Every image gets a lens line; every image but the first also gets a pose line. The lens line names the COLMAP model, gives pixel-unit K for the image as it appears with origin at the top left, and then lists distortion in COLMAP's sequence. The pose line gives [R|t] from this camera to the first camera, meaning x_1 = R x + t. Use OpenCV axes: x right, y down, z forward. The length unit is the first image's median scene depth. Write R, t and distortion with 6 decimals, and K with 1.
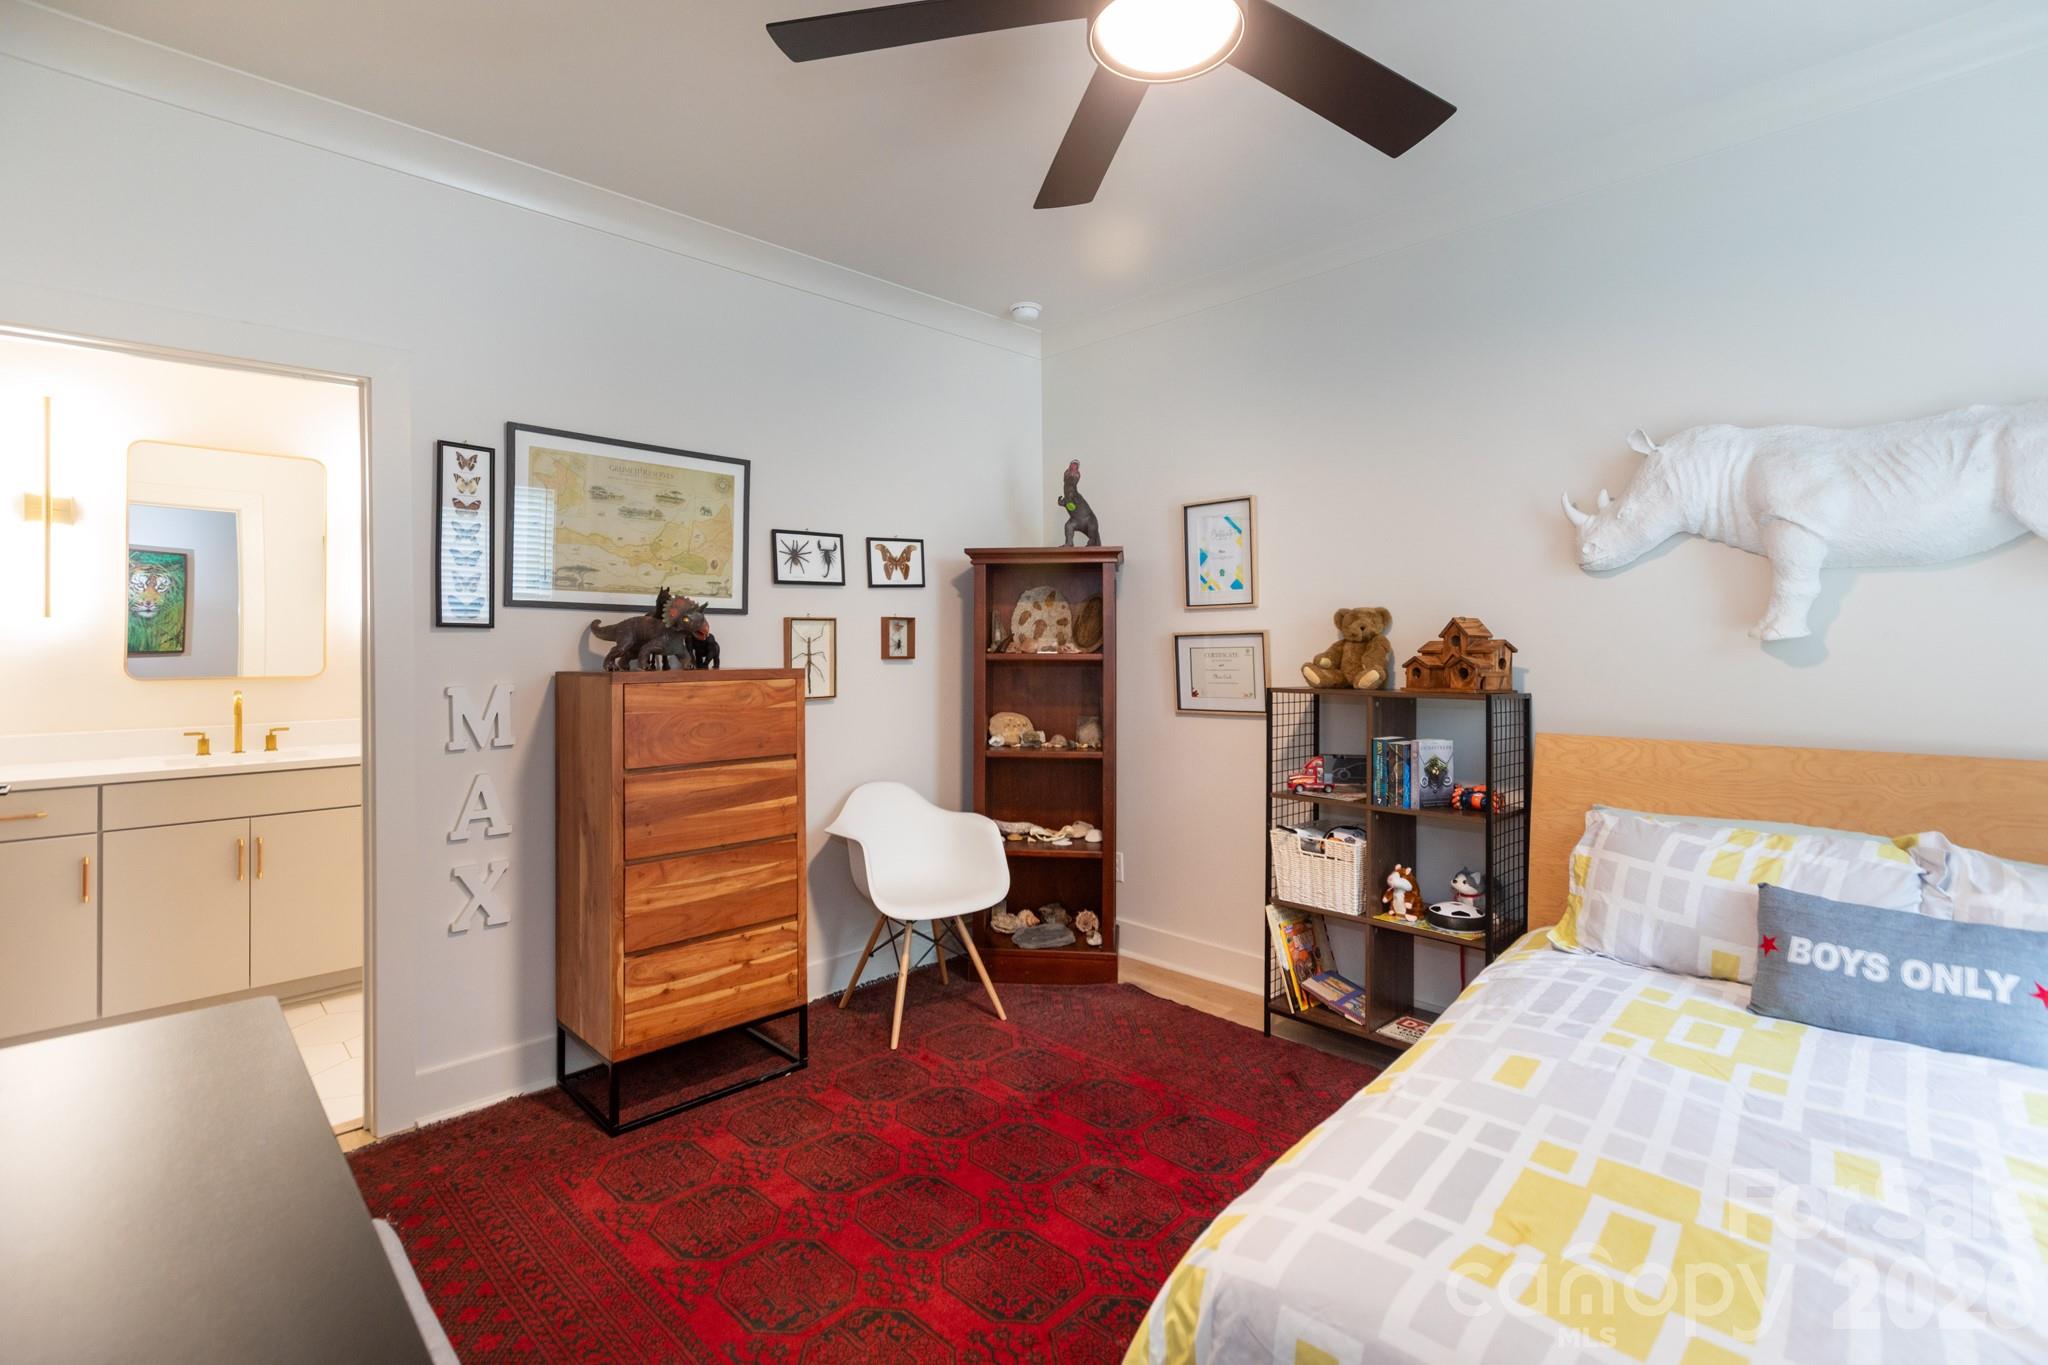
lens RADIAL K [[930.4, 0, 1011.9], [0, 930.4, 660.7], [0, 0, 1]] dist [0.001572, -0.000776]
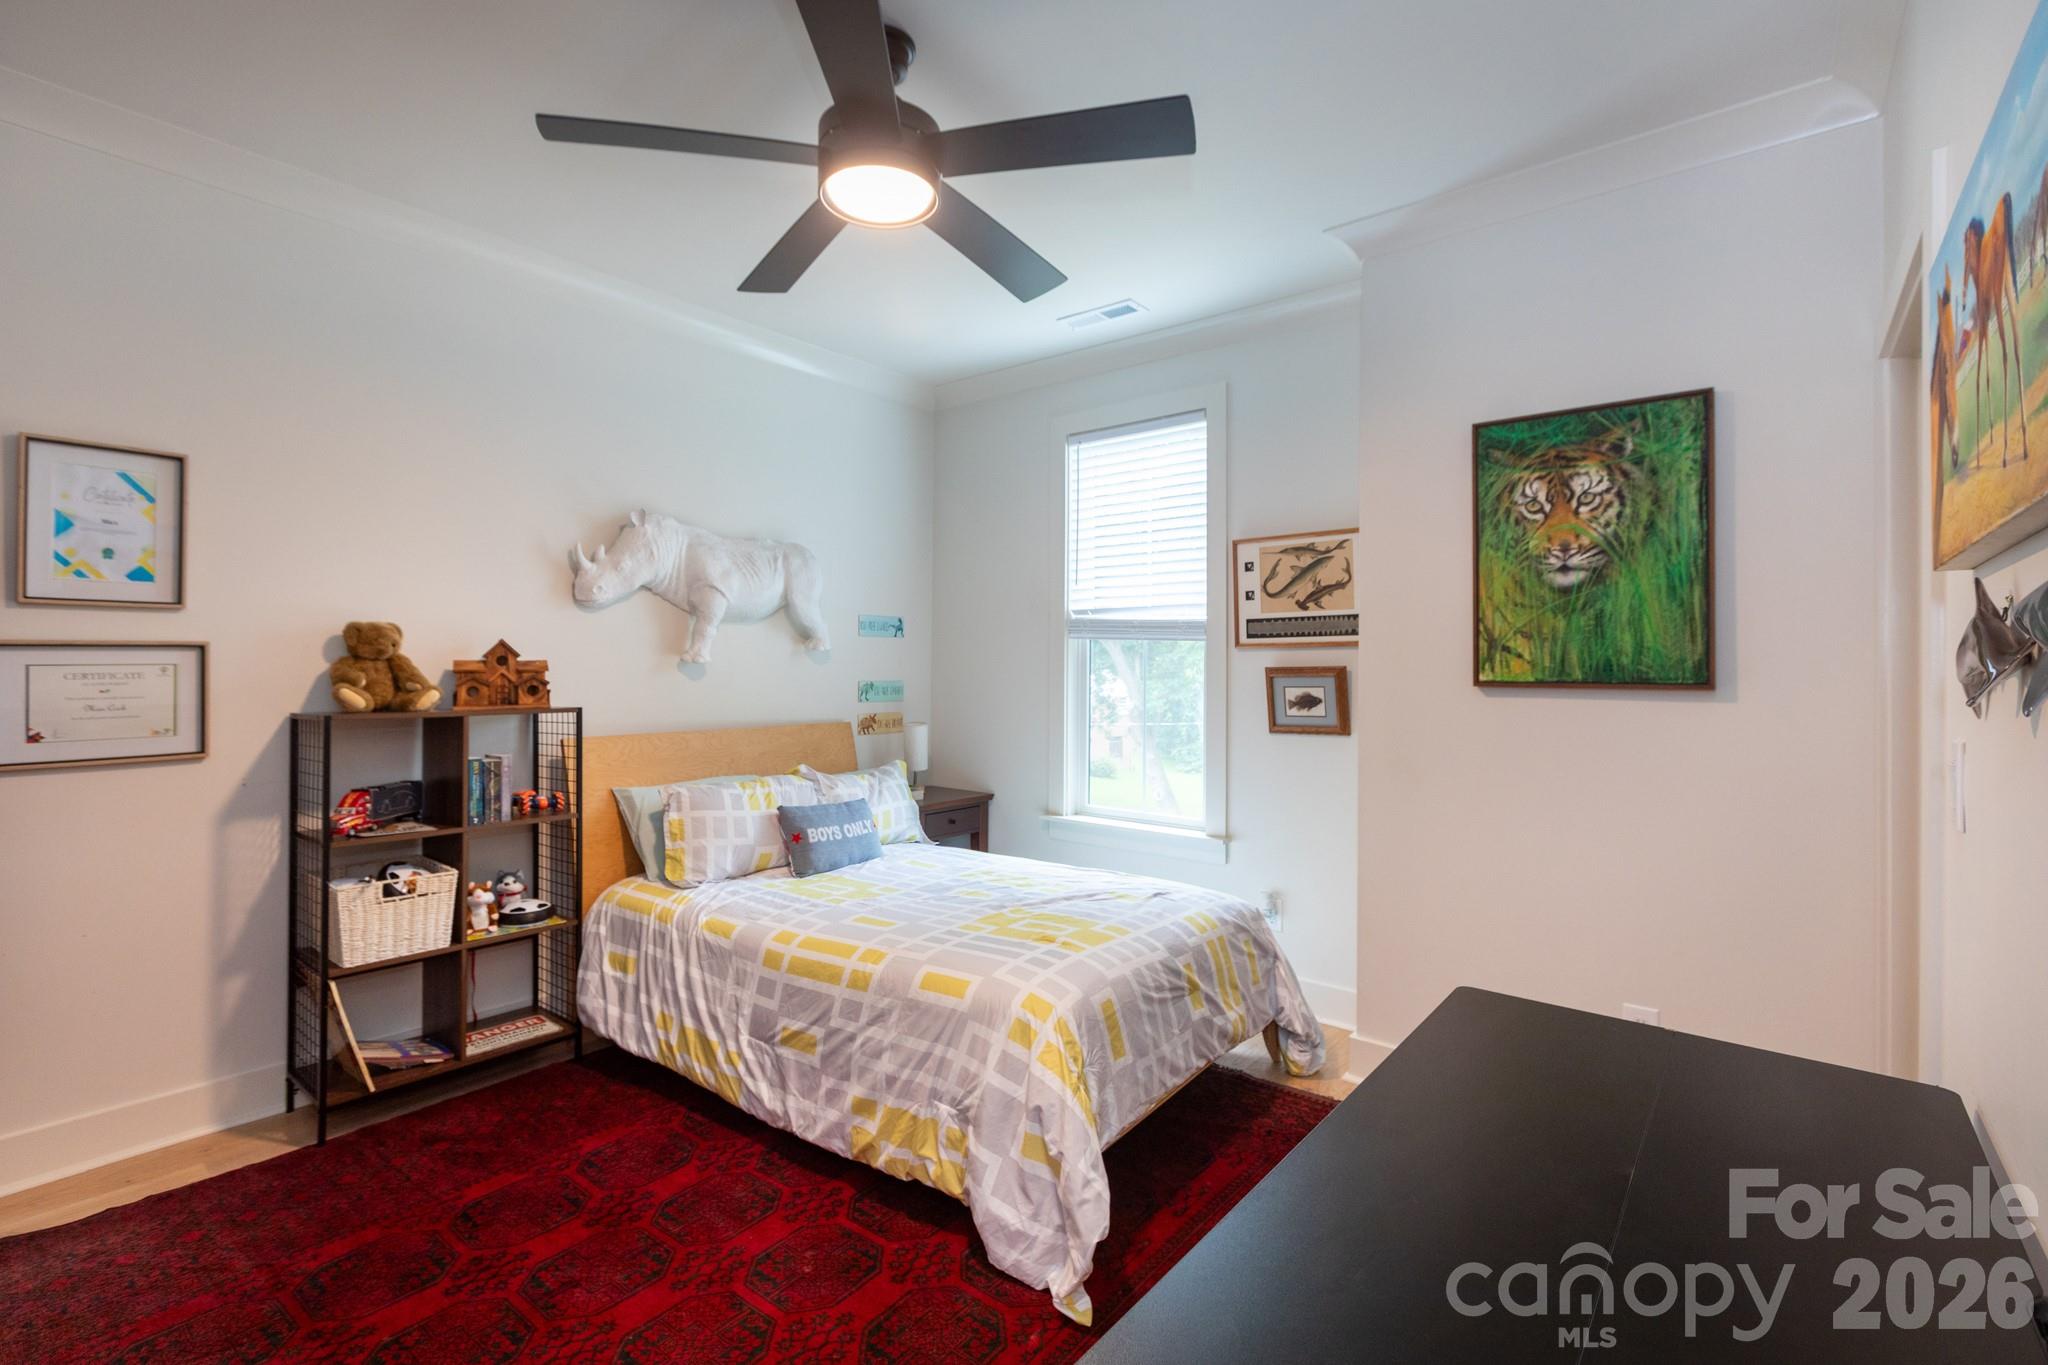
lens RADIAL K [[930.4, 0, 1012.1], [0, 930.4, 673.5], [0, 0, 1]] dist [0.001572, -0.000776]
pose [[-0.122997, -0.009687, 0.992360, -0.681006], [0.004298, 0.999938, 0.010294, -0.015445], [-0.992398, 0.005531, -0.122948, 0.564993]]
